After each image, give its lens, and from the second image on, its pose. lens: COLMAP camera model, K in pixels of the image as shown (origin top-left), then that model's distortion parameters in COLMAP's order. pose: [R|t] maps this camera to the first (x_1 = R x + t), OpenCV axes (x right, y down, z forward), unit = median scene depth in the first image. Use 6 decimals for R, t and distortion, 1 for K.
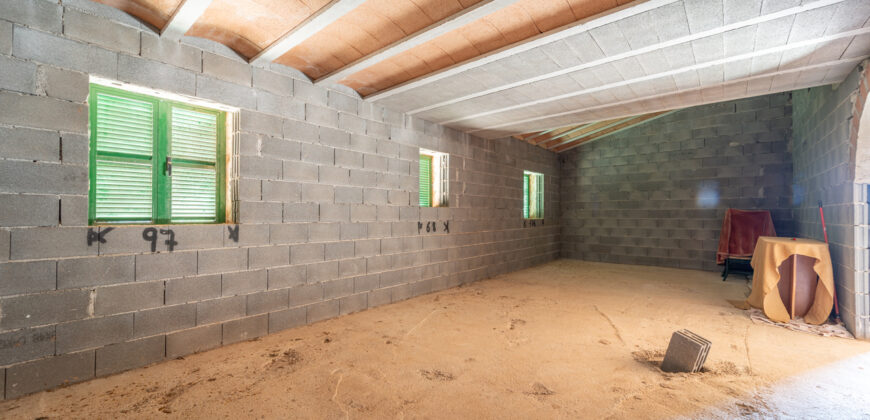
lens RADIAL K [[354.9, 0, 435.4], [0, 354.9, 202.1], [0, 0, 1]] dist [-0.001617, -0.000554]
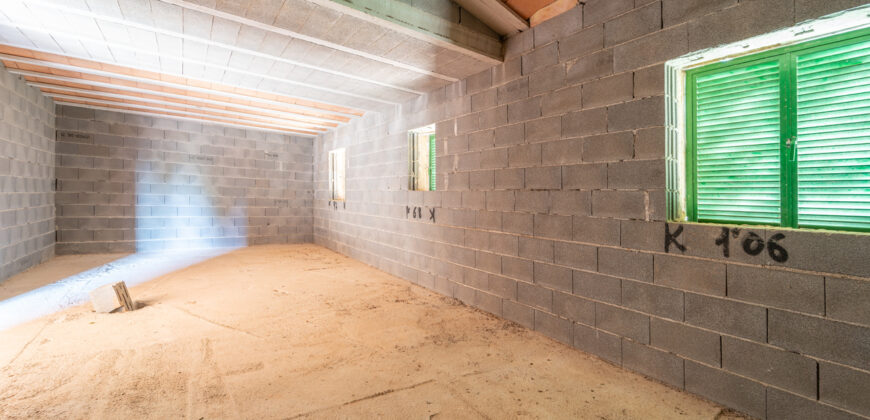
lens RADIAL K [[354.9, 0, 436.1], [0, 354.9, 208.5], [0, 0, 1]] dist [-0.001617, -0.000554]
pose [[-0.254969, 0.009620, -0.966901, 0.822614], [-0.002761, 0.999939, 0.010677, 0.047565], [0.966945, 0.005392, -0.254927, 1.227779]]
